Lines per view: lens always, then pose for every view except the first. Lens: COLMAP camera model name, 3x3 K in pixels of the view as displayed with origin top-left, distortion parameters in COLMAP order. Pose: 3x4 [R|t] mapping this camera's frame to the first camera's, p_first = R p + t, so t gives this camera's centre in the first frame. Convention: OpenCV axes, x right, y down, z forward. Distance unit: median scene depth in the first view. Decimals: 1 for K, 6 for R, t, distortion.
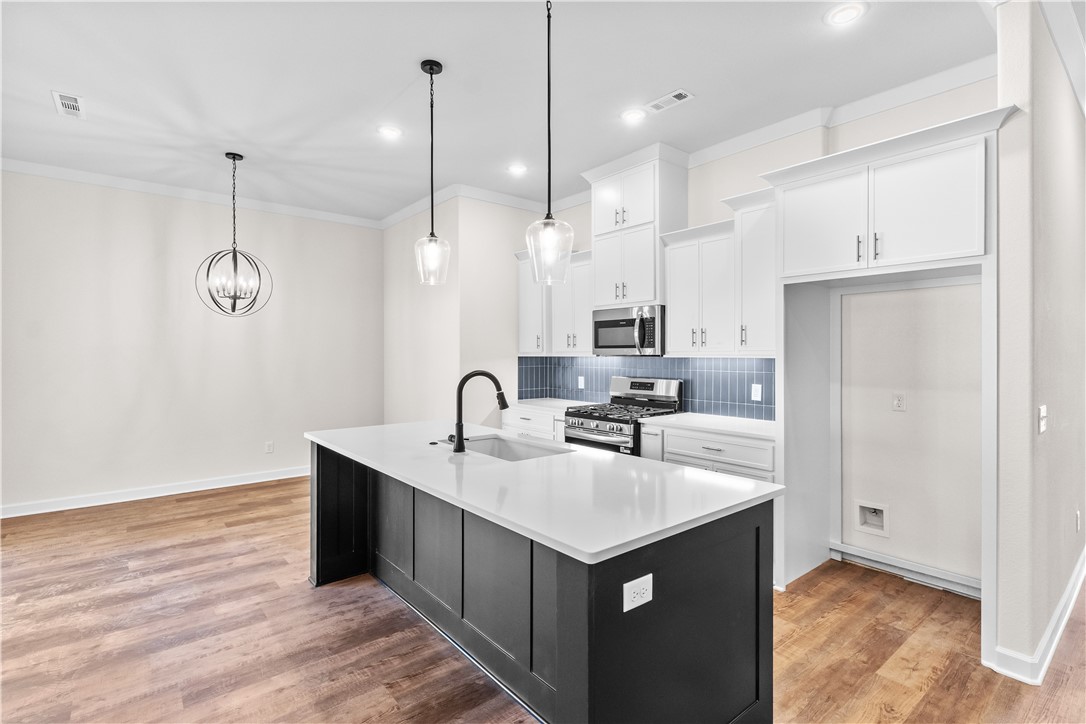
lens RADIAL K [[522.8, 0, 544.4], [0, 522.8, 357.7], [0, 0, 1]] dist [-0.001326, -0.000554]
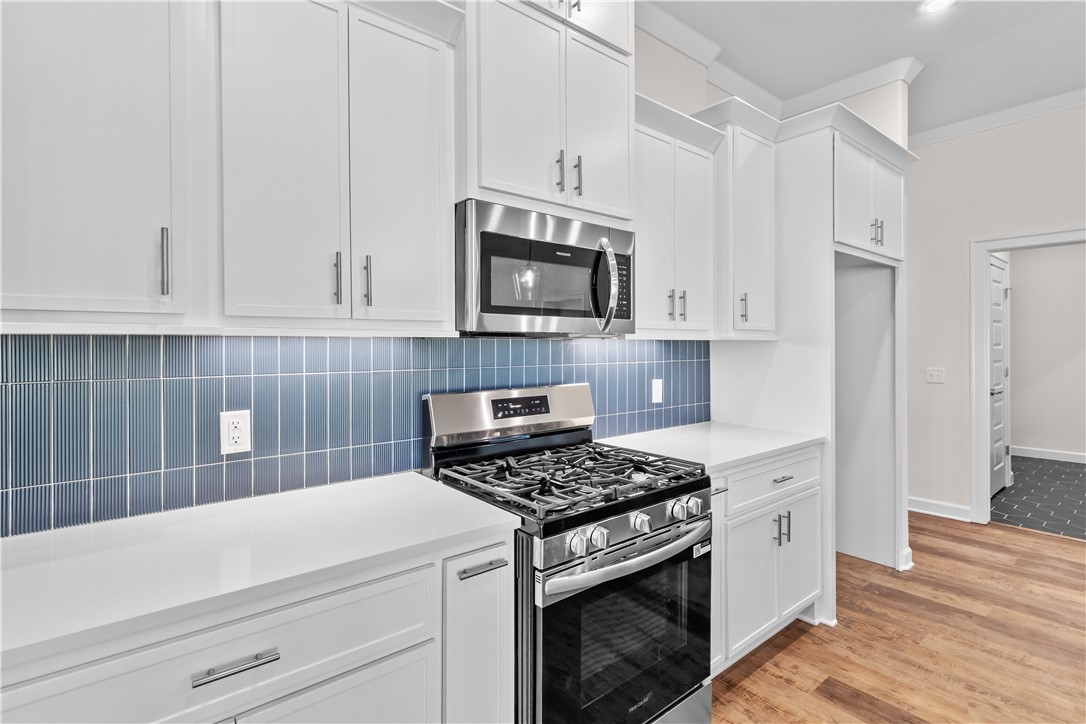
lens RADIAL K [[522.8, 0, 551.3], [0, 522.8, 348.6], [0, 0, 1]] dist [-0.001326, -0.000554]
pose [[-0.004250, -0.005052, 0.999978, -0.273544], [0.011668, 0.999919, 0.005101, 0.004868], [-0.999923, 0.011690, -0.004190, 1.090906]]
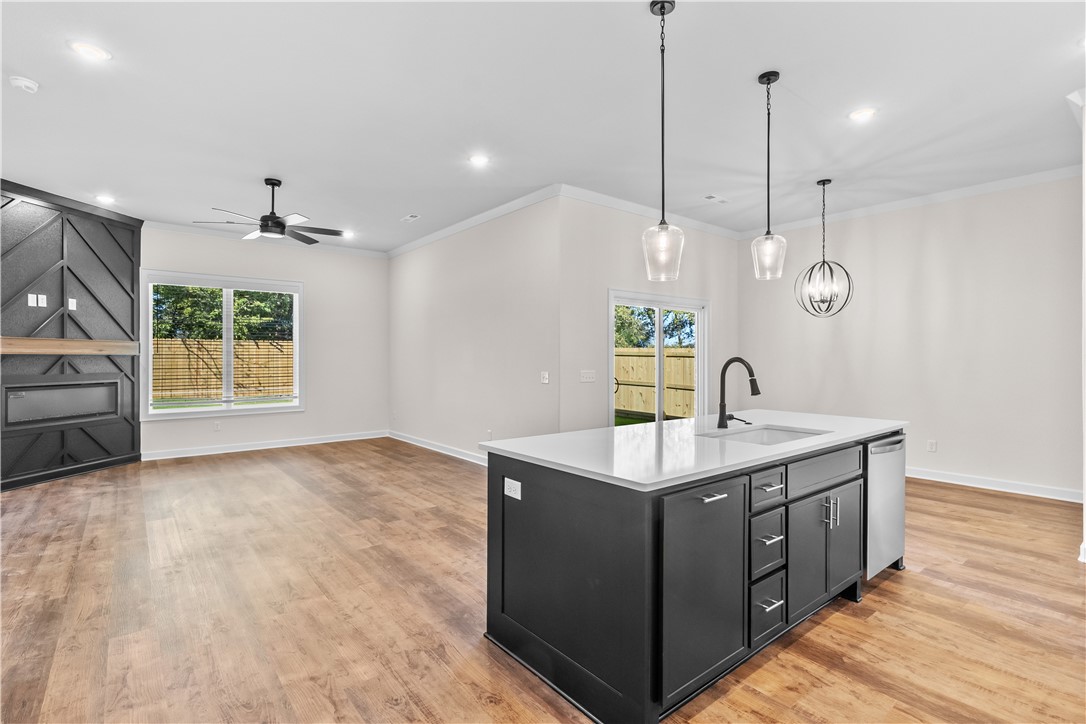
lens RADIAL K [[522.8, 0, 540.8], [0, 522.8, 356.3], [0, 0, 1]] dist [-0.001326, -0.000554]
pose [[-0.011052, -0.002630, -0.999935, 0.629006], [-0.008042, 0.999964, -0.002541, 0.019060], [0.999907, 0.008013, -0.011072, 0.393098]]
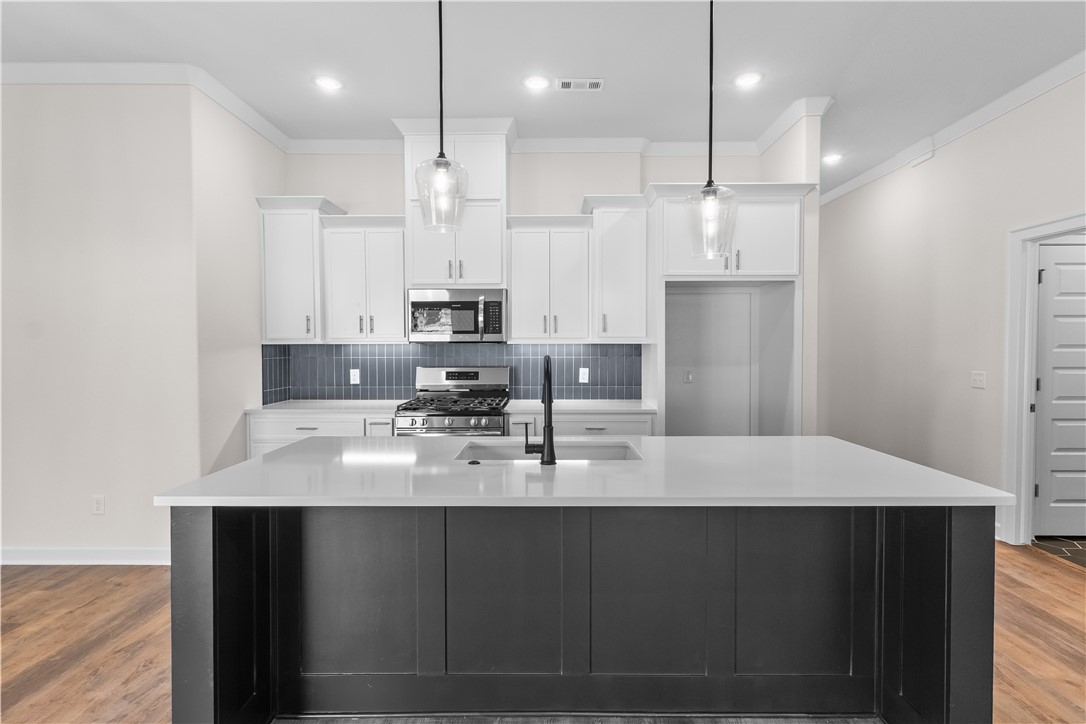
lens RADIAL K [[522.8, 0, 549.7], [0, 522.8, 358.4], [0, 0, 1]] dist [-0.001326, -0.000554]
pose [[0.631450, -0.020396, 0.775148, -0.476077], [0.007773, 0.999770, 0.019975, 0.007414], [-0.775378, -0.006589, 0.631463, 0.339884]]
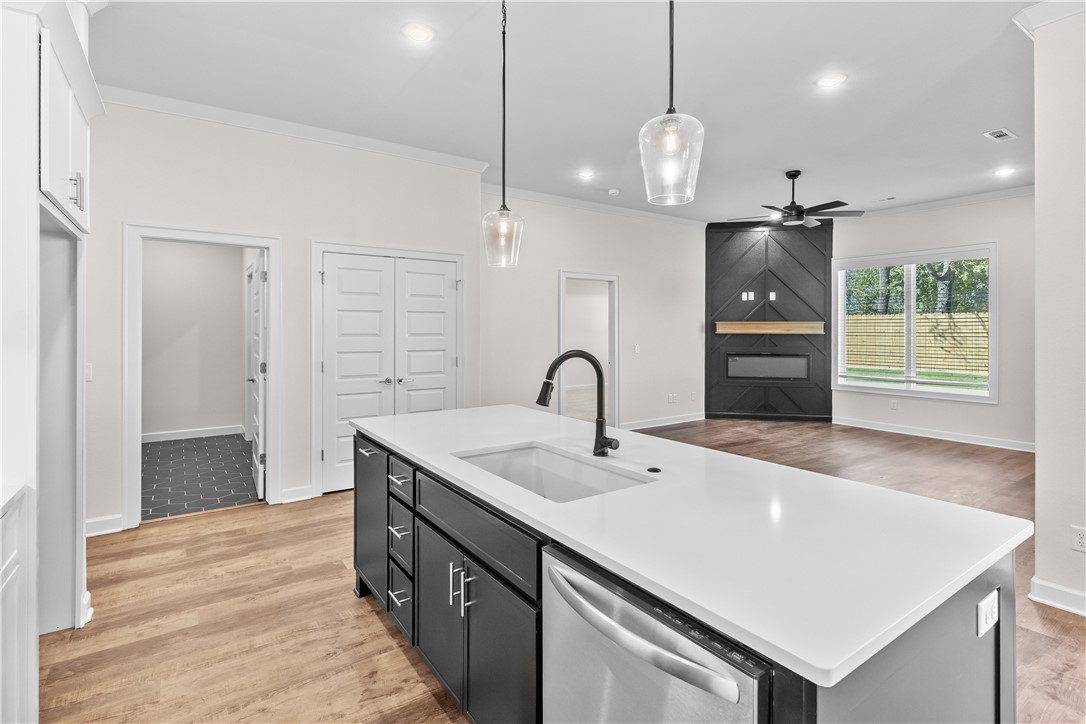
lens RADIAL K [[522.8, 0, 542.6], [0, 522.8, 329.8], [0, 0, 1]] dist [-0.001326, -0.000554]
pose [[-0.996589, -0.001508, 0.082515, -0.090423], [-0.000785, 0.999961, 0.008793, -0.007390], [-0.082525, 0.008698, -0.996551, 1.131598]]
